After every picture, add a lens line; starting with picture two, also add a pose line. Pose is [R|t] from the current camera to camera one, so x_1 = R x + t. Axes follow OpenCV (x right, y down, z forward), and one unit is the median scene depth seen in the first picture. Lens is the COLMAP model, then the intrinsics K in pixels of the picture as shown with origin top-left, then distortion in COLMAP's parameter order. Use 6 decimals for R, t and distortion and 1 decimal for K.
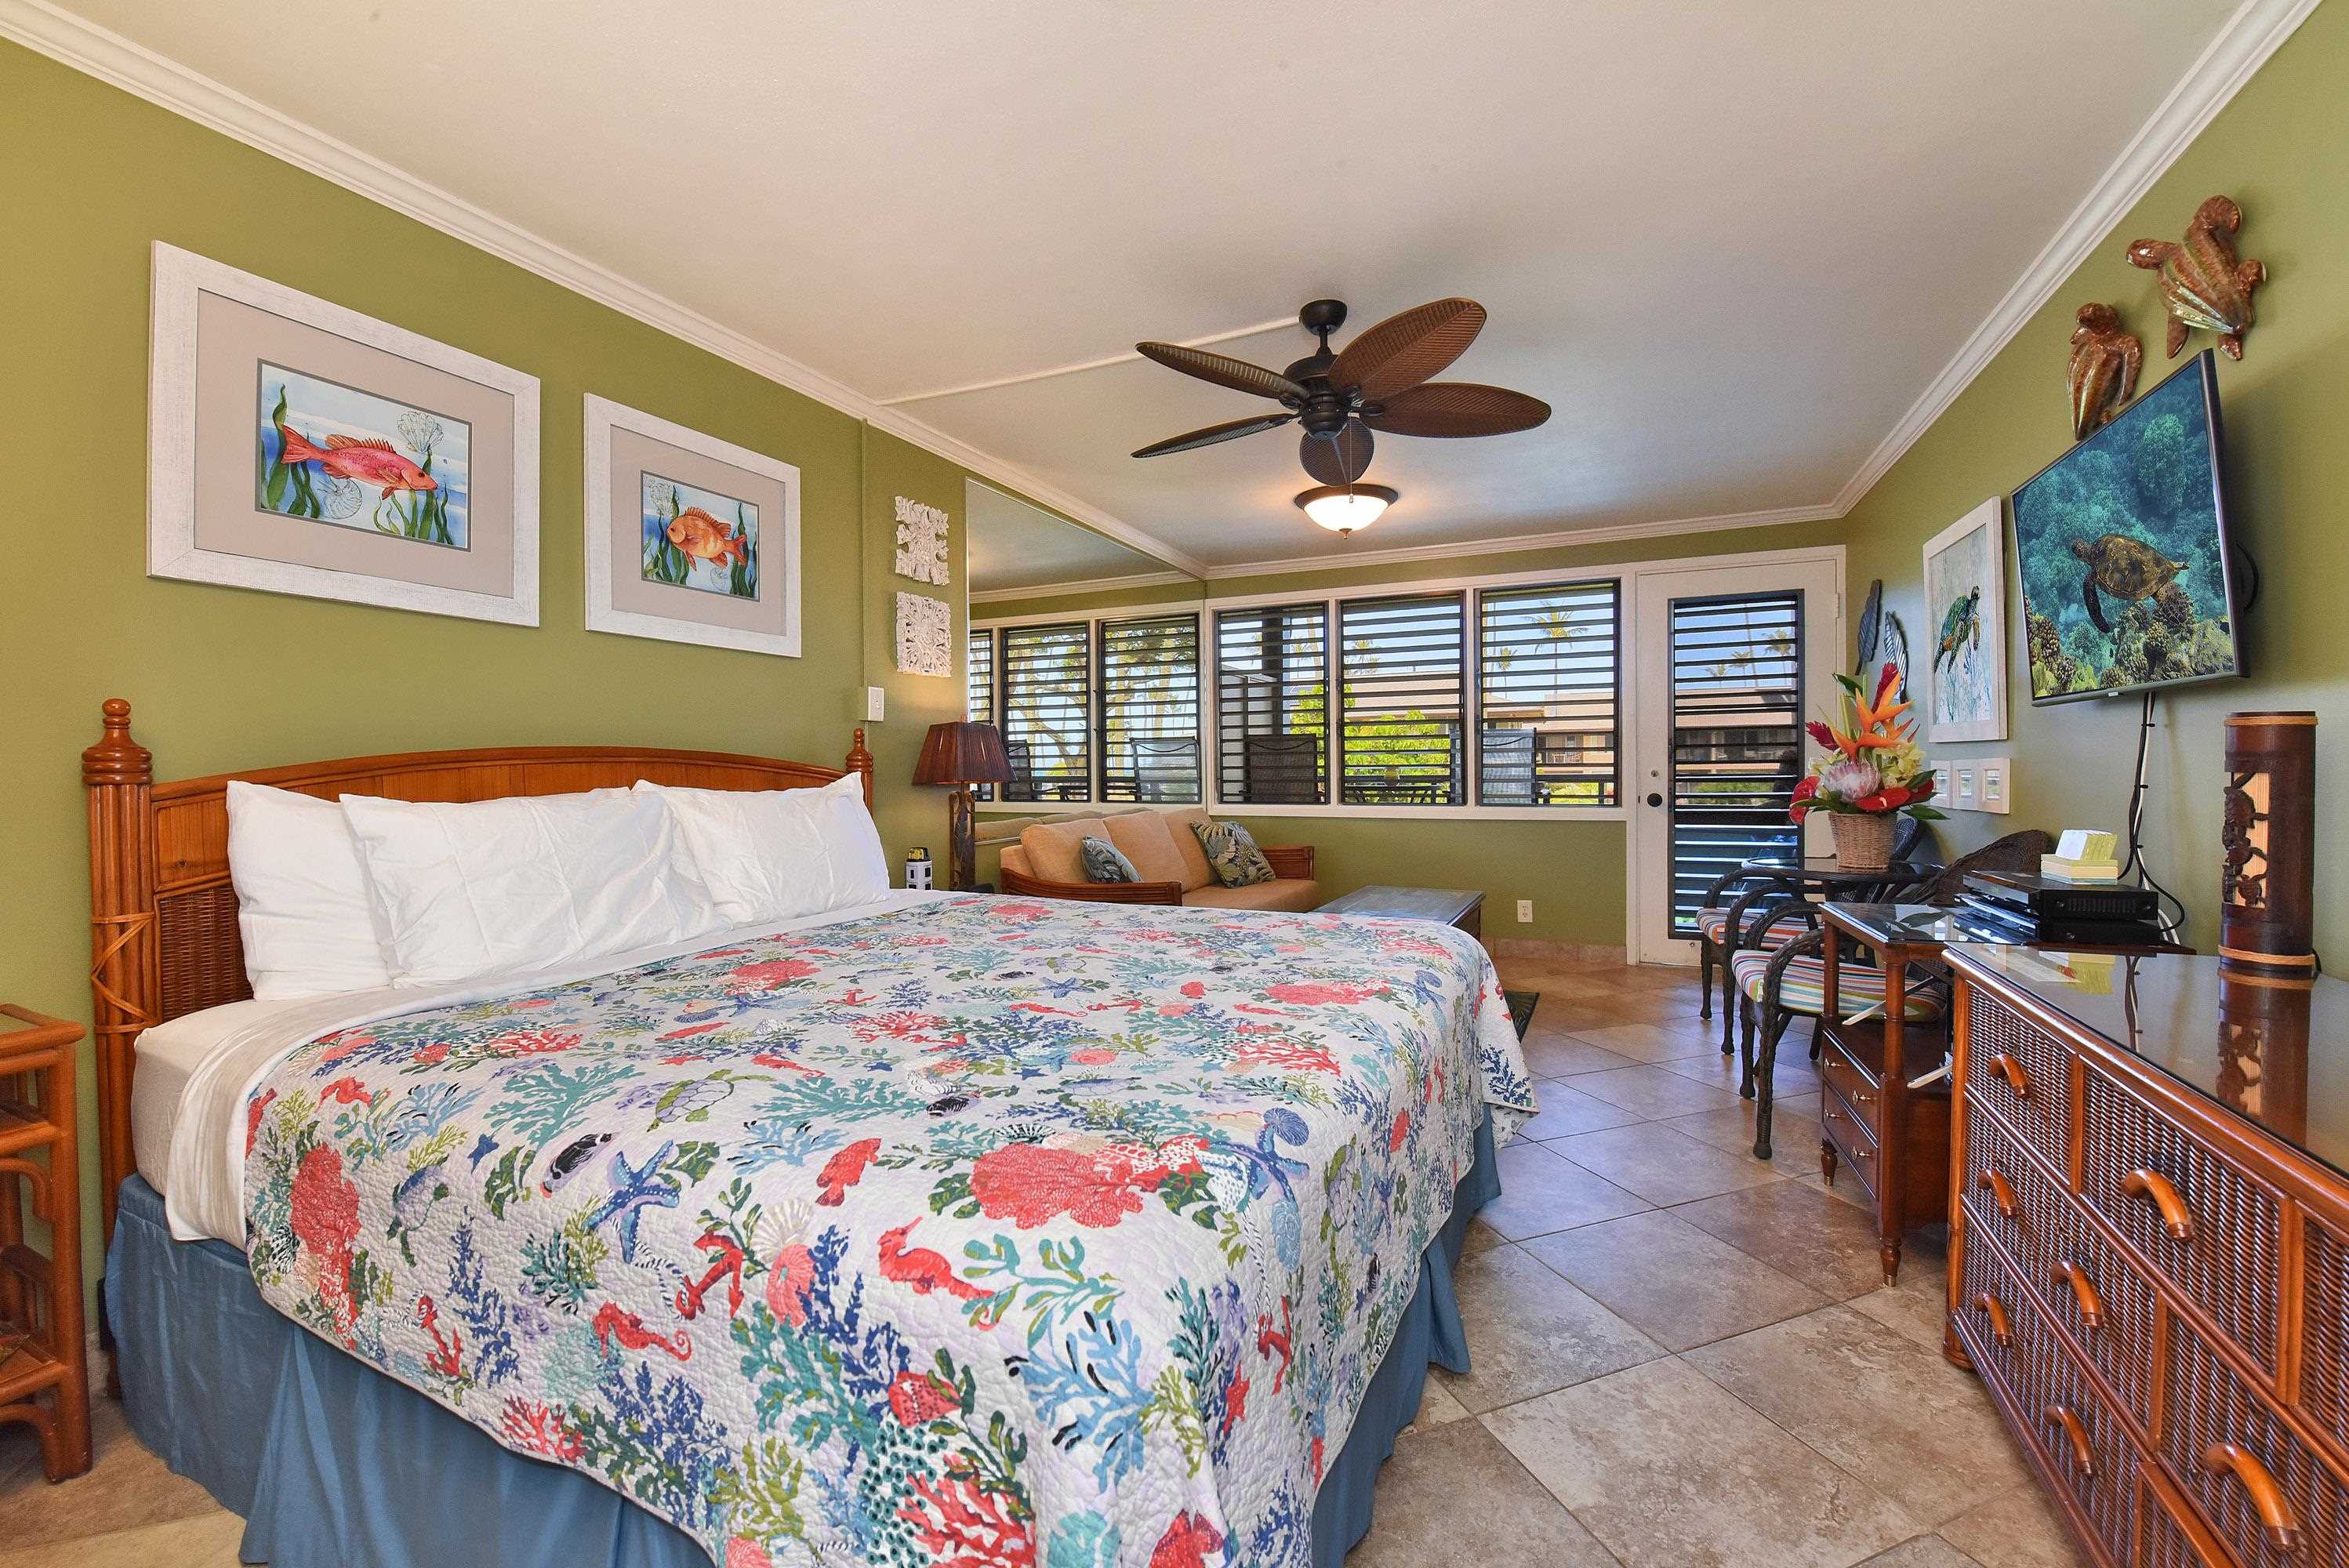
lens RADIAL K [[964.9, 0, 1174.5], [0, 964.9, 784.0], [0, 0, 1]] dist [-0.018417, 0.000041]
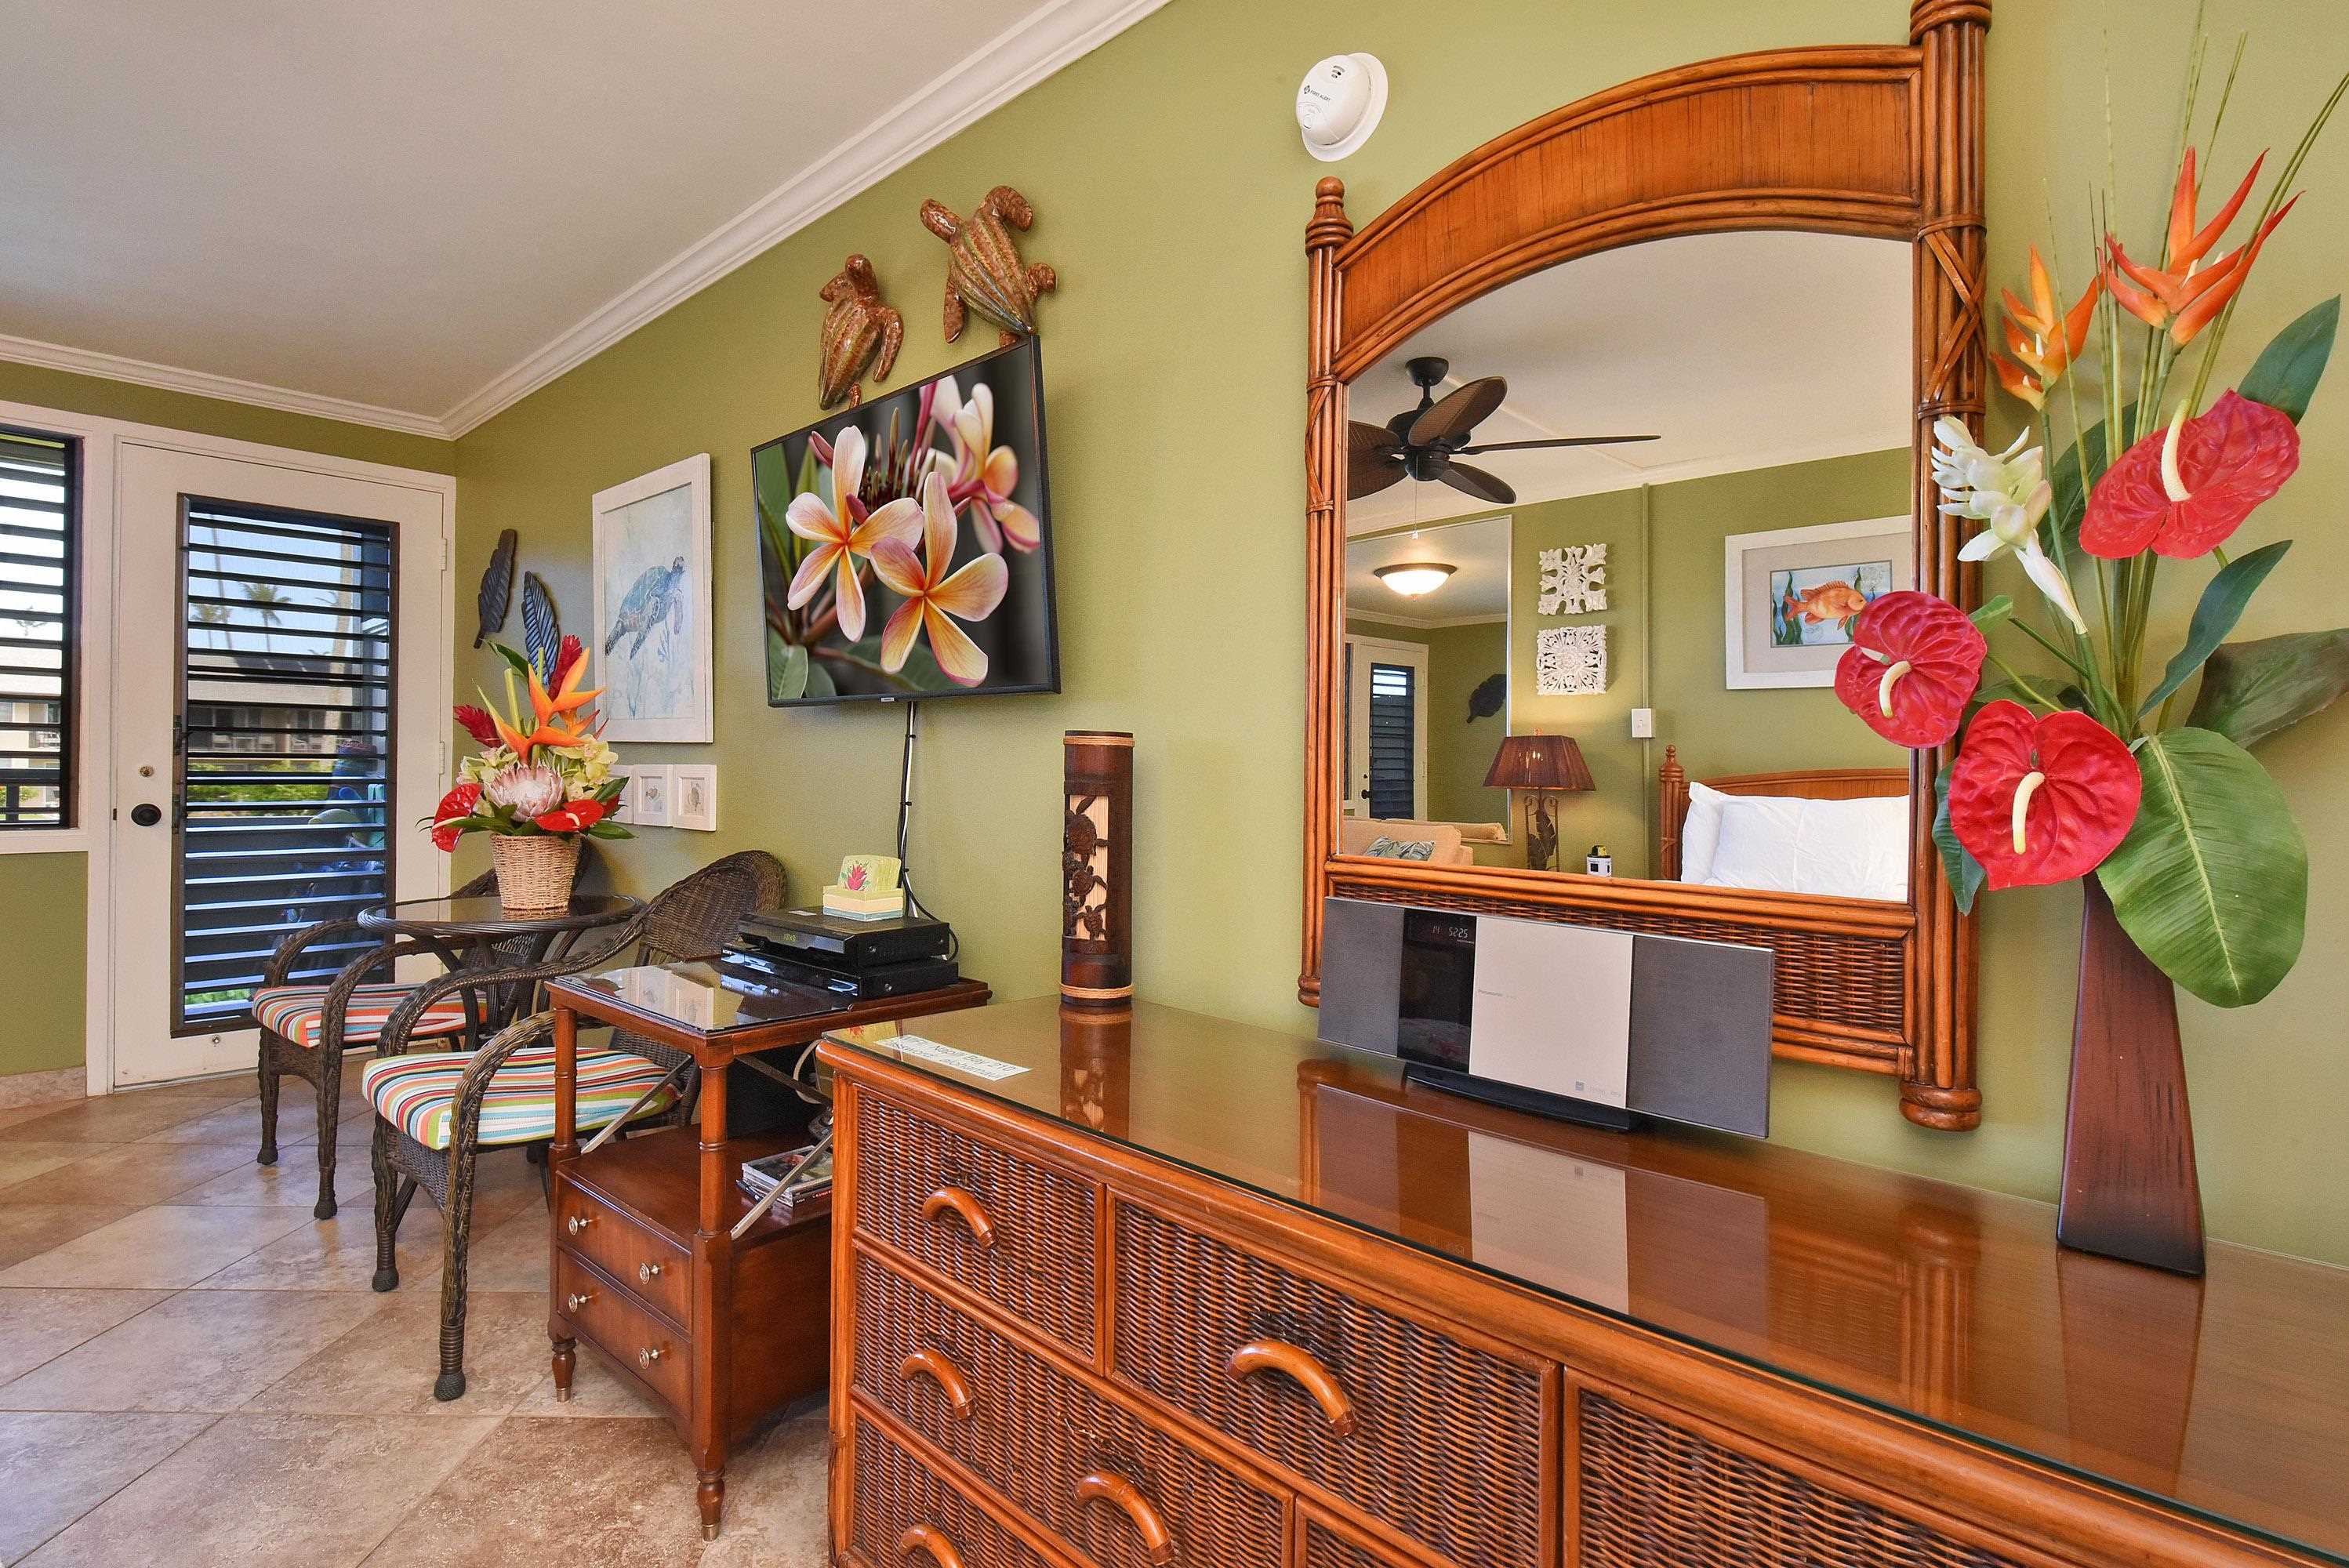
lens RADIAL K [[1144.0, 0, 1204.1], [0, 1144.0, 767.1], [0, 0, 1]] dist [-0.002331, -0.001779]
pose [[0.318695, 0.016521, 0.947713, 0.027974], [-0.004806, 0.999863, -0.015814, -0.006274], [-0.947845, 0.000485, 0.318731, 0.144978]]
